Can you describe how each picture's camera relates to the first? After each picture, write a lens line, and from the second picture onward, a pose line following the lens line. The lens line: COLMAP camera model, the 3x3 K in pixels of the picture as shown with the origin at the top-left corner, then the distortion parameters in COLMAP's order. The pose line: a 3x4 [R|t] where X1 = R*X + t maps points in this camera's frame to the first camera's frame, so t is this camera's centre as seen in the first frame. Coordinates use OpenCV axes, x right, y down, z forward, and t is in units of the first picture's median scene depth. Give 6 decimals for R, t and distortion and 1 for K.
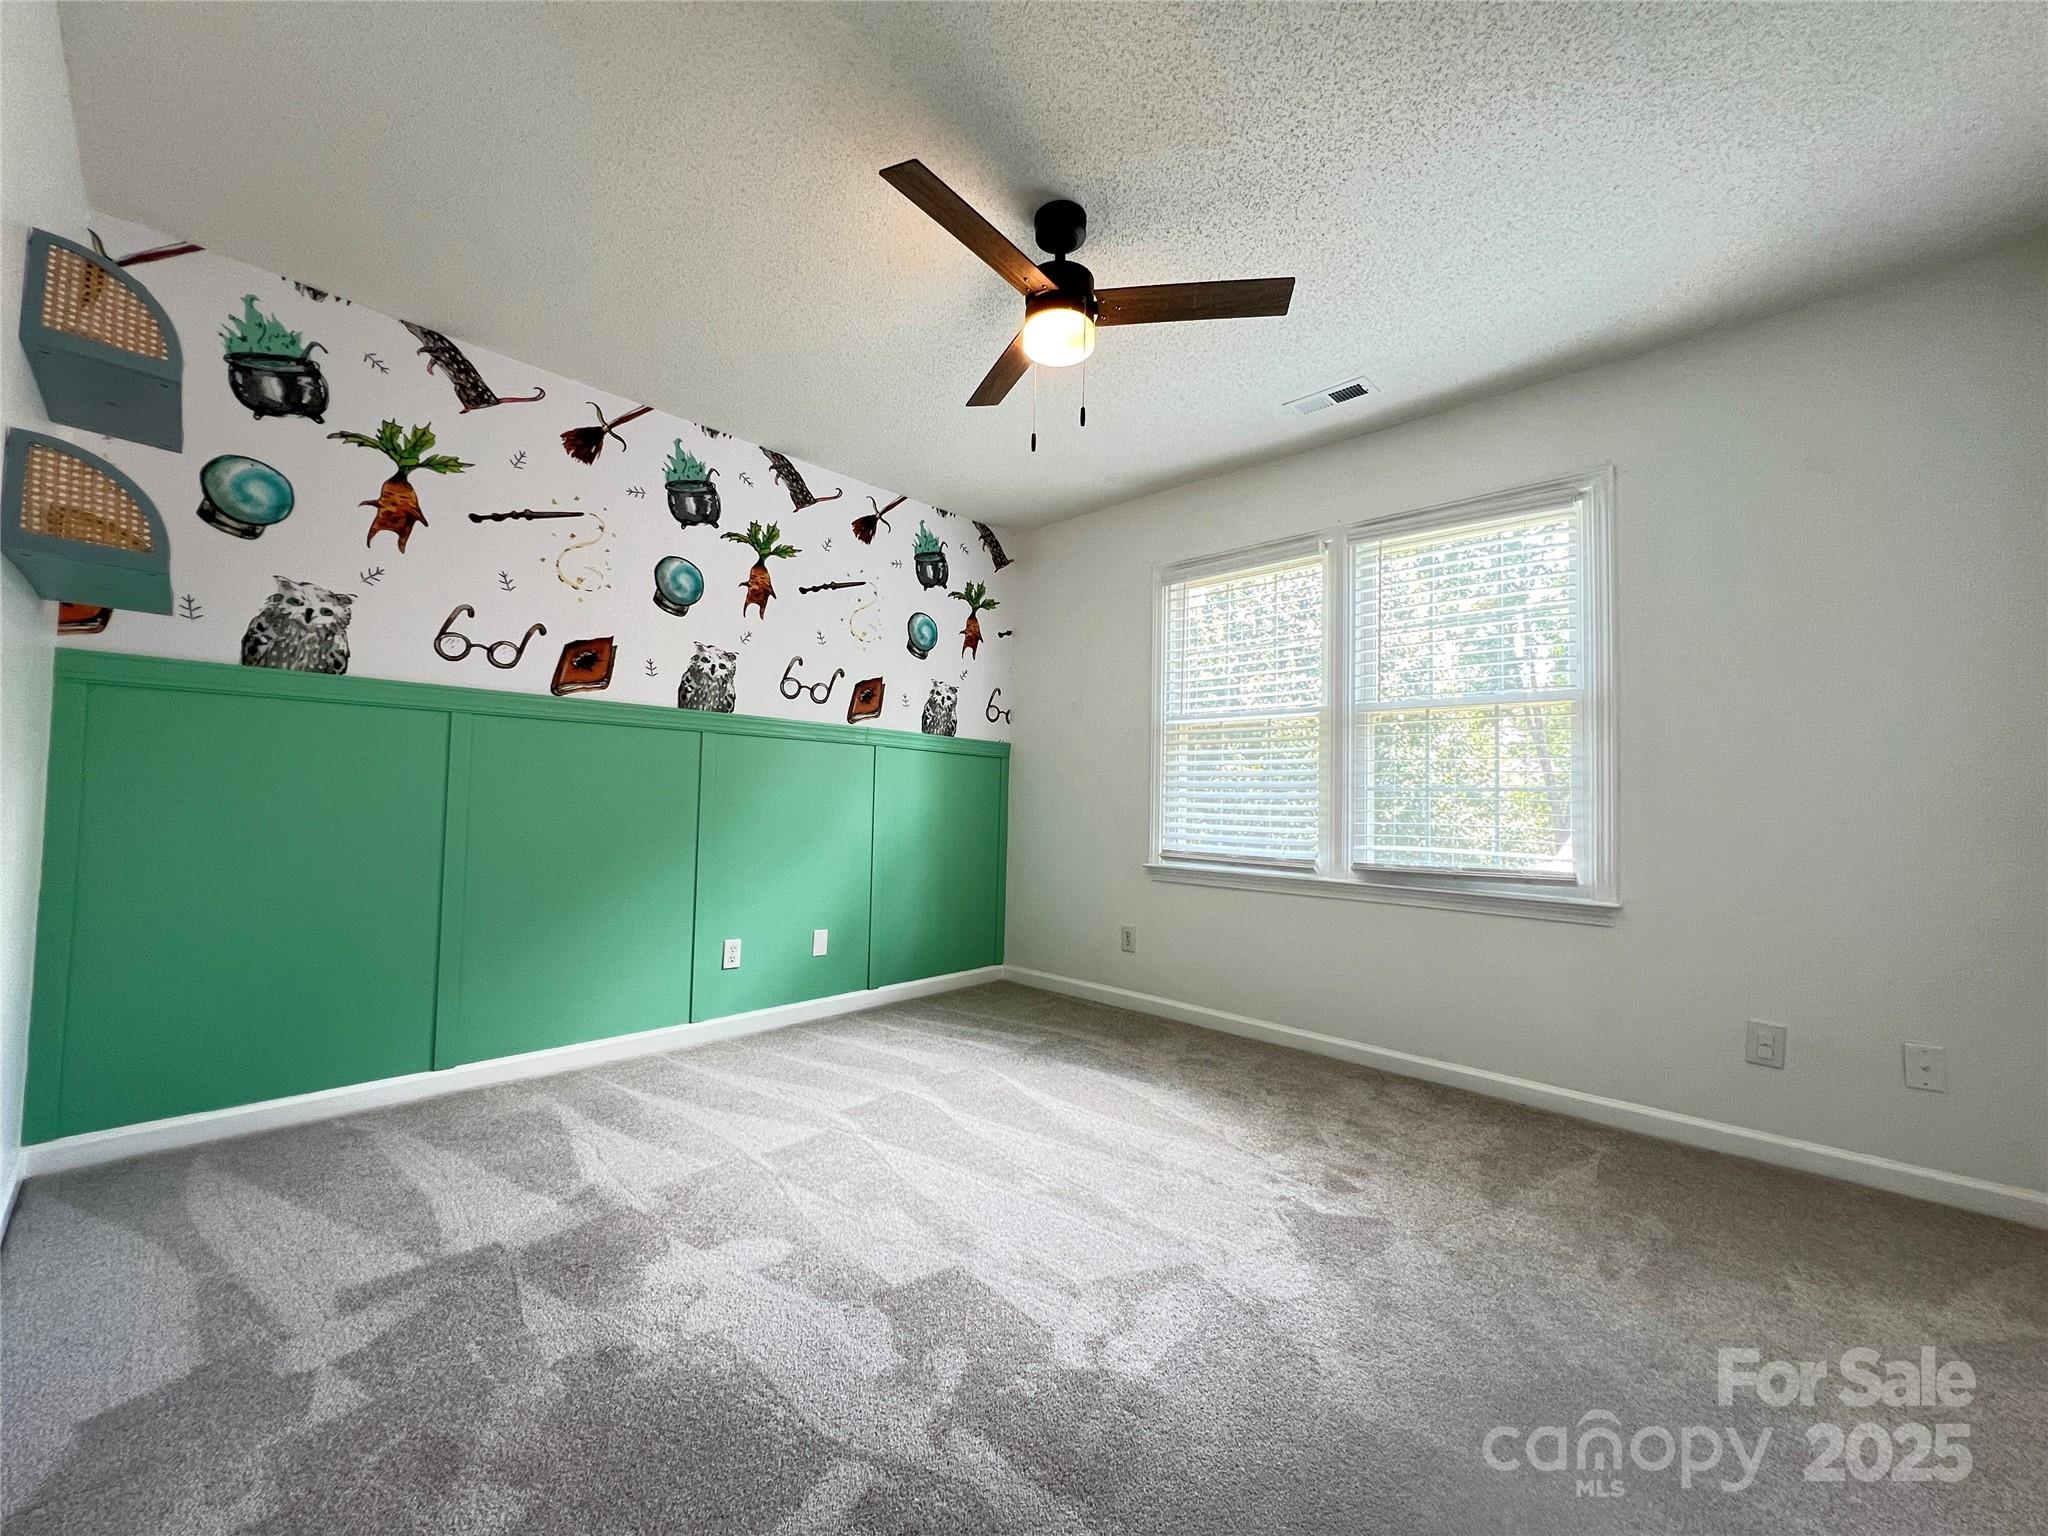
lens RADIAL K [[820.4, 0, 1024.0], [0, 820.4, 768.0], [0, 0, 1]] dist [0.003013, 0.000226]
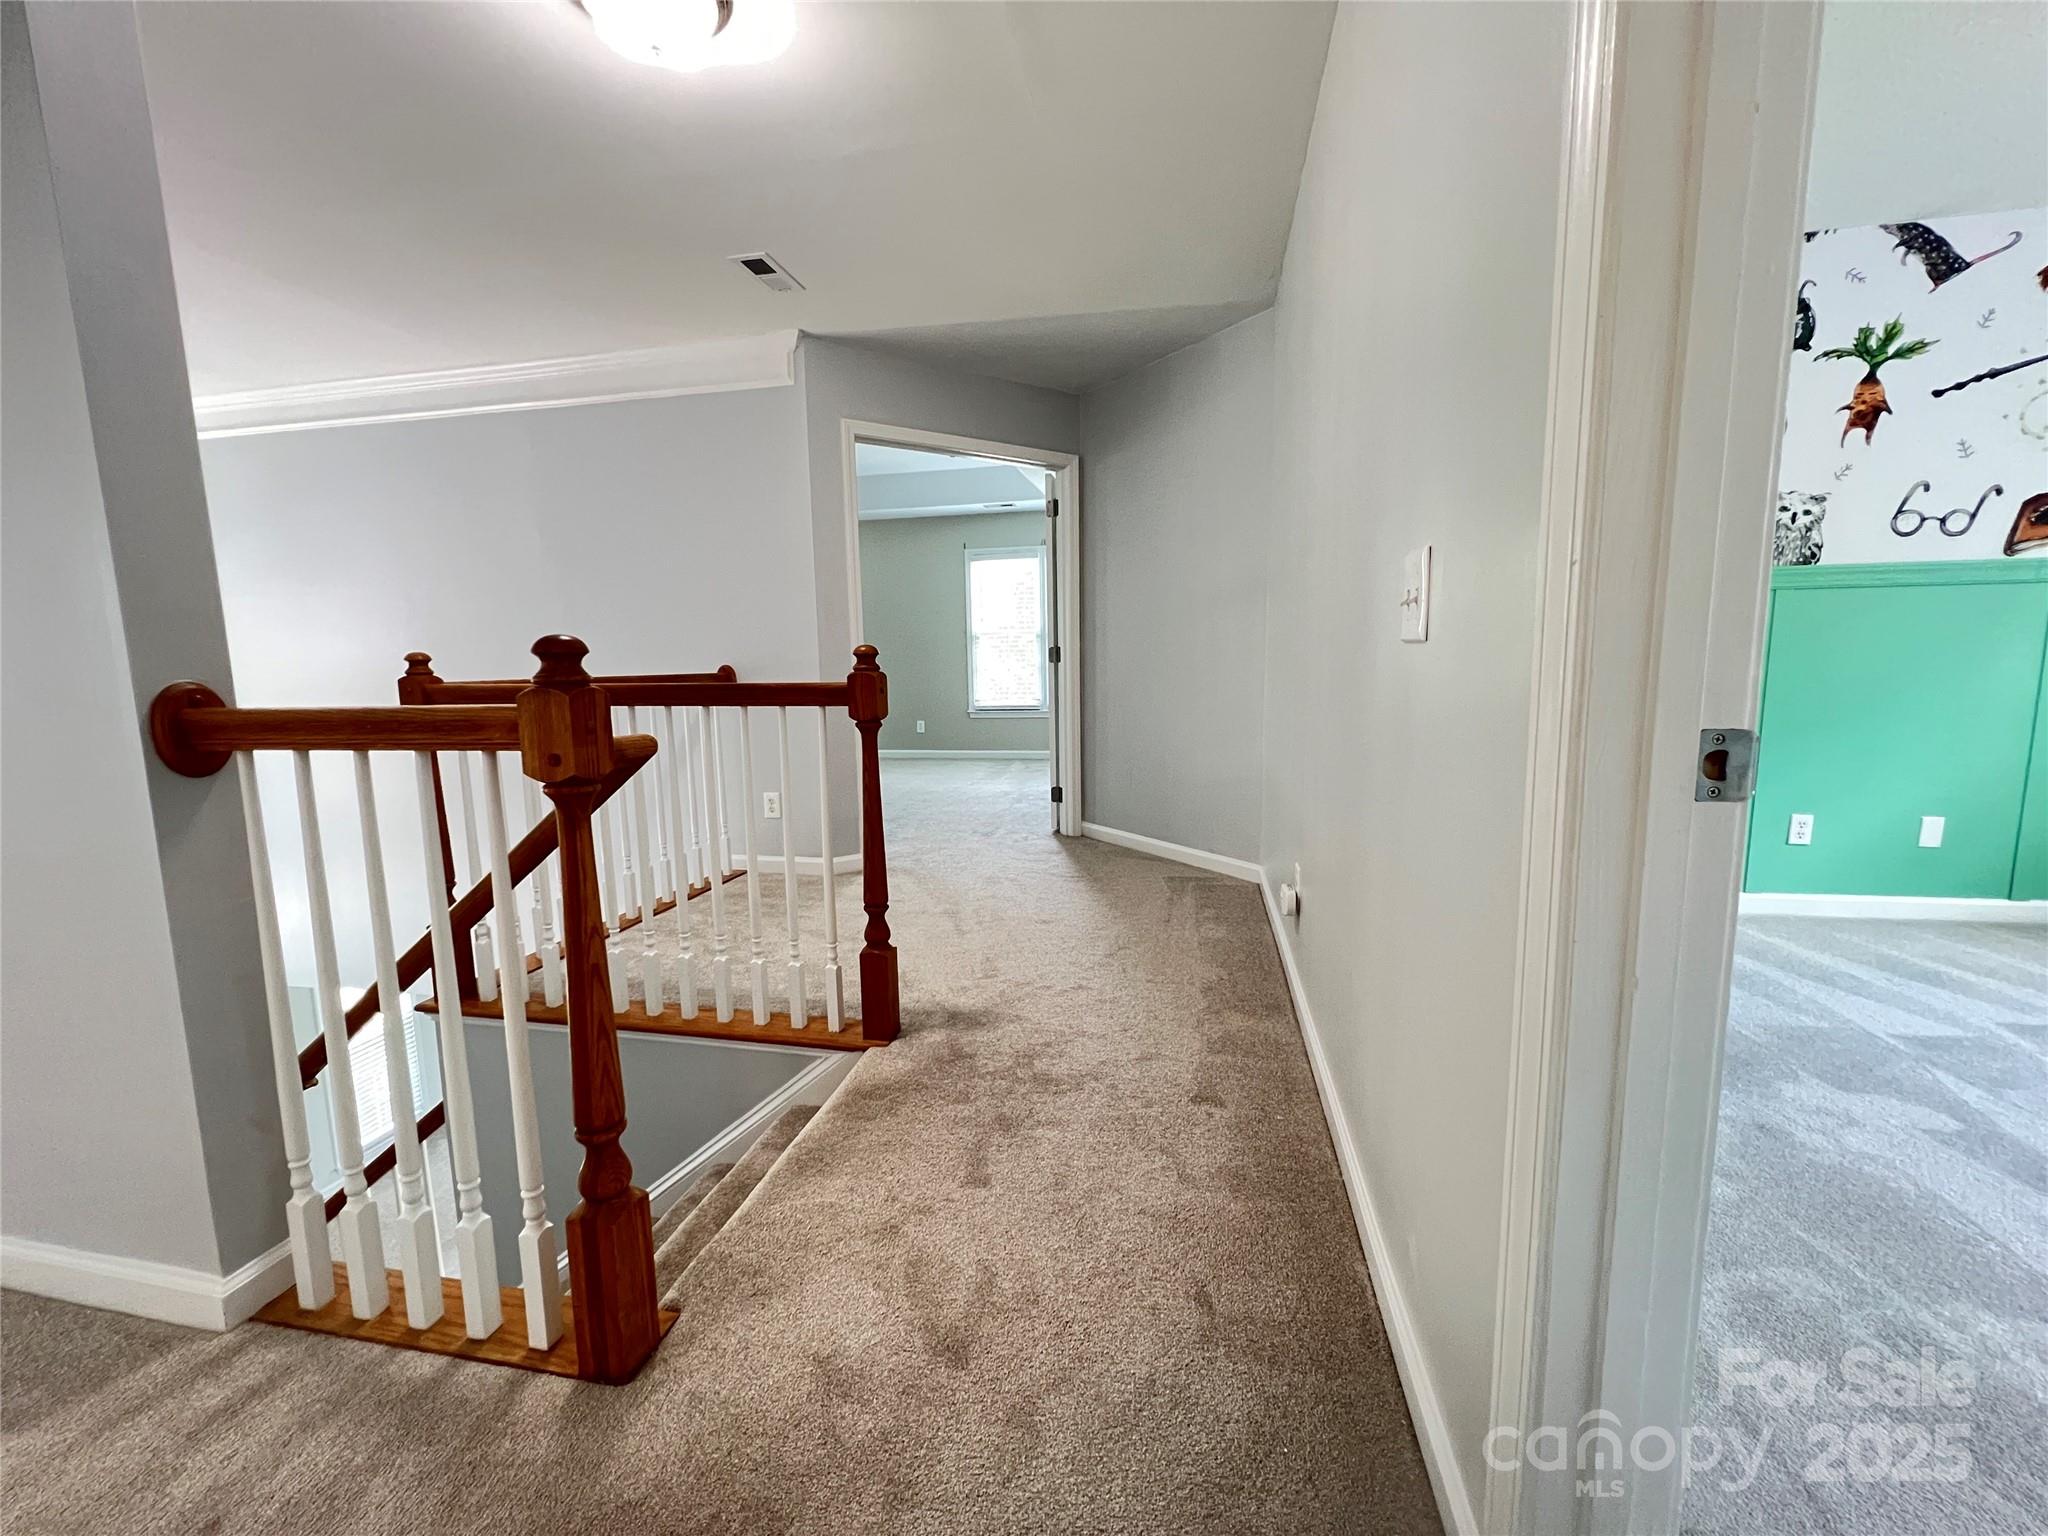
lens RADIAL K [[692.4, 0, 1024.0], [0, 692.4, 768.0], [0, 0, 1]] dist [-0.000628, -0.004166]
pose [[0.500434, 0.081657, -0.861915, -0.471382], [0.068477, 0.988690, 0.133426, -0.027570], [0.863062, -0.125793, 0.489182, -0.491911]]
